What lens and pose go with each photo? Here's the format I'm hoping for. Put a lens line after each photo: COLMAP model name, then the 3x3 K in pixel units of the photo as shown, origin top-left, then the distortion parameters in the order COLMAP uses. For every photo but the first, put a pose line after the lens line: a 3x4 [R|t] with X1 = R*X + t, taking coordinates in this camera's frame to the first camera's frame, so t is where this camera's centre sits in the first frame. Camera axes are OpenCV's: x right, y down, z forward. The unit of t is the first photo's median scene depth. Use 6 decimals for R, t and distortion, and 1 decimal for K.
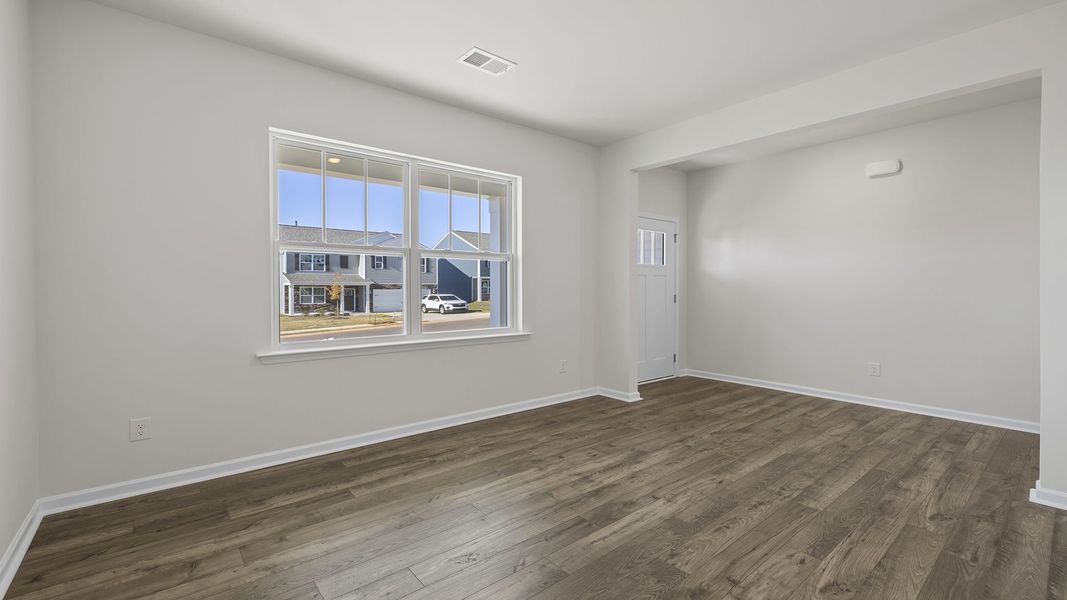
lens RADIAL K [[455.8, 0, 527.6], [0, 455.8, 288.8], [0, 0, 1]] dist [-0.001028, -0.000248]
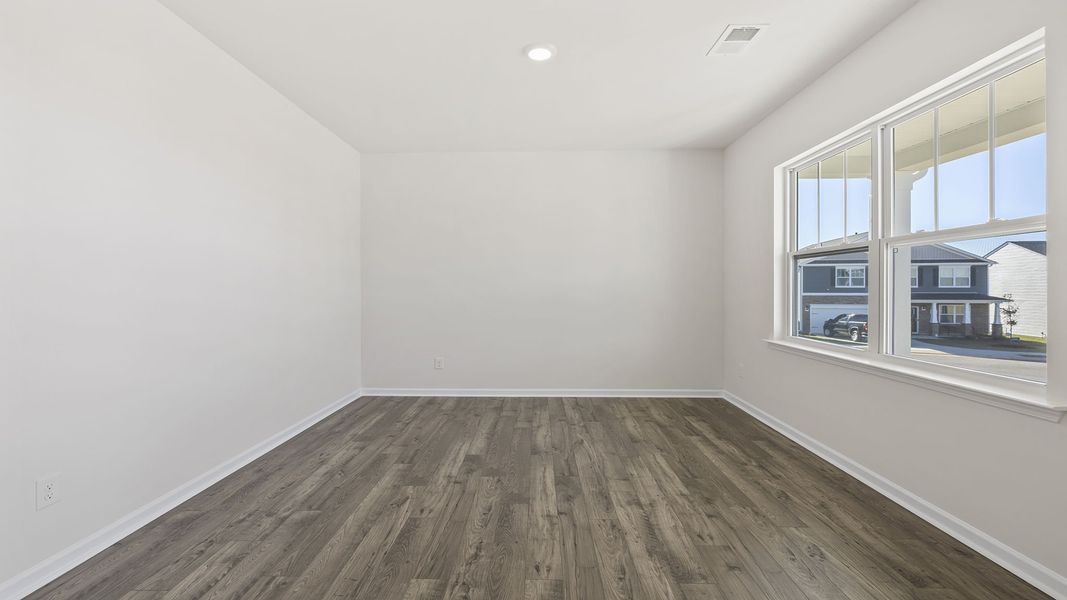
lens RADIAL K [[455.8, 0, 527.6], [0, 455.8, 288.8], [0, 0, 1]] dist [-0.001028, -0.000248]
pose [[-0.656303, -0.000326, -0.754497, 1.020636], [-0.002091, 0.999997, 0.001387, -0.009385], [0.754494, 0.002488, -0.656302, 1.532884]]
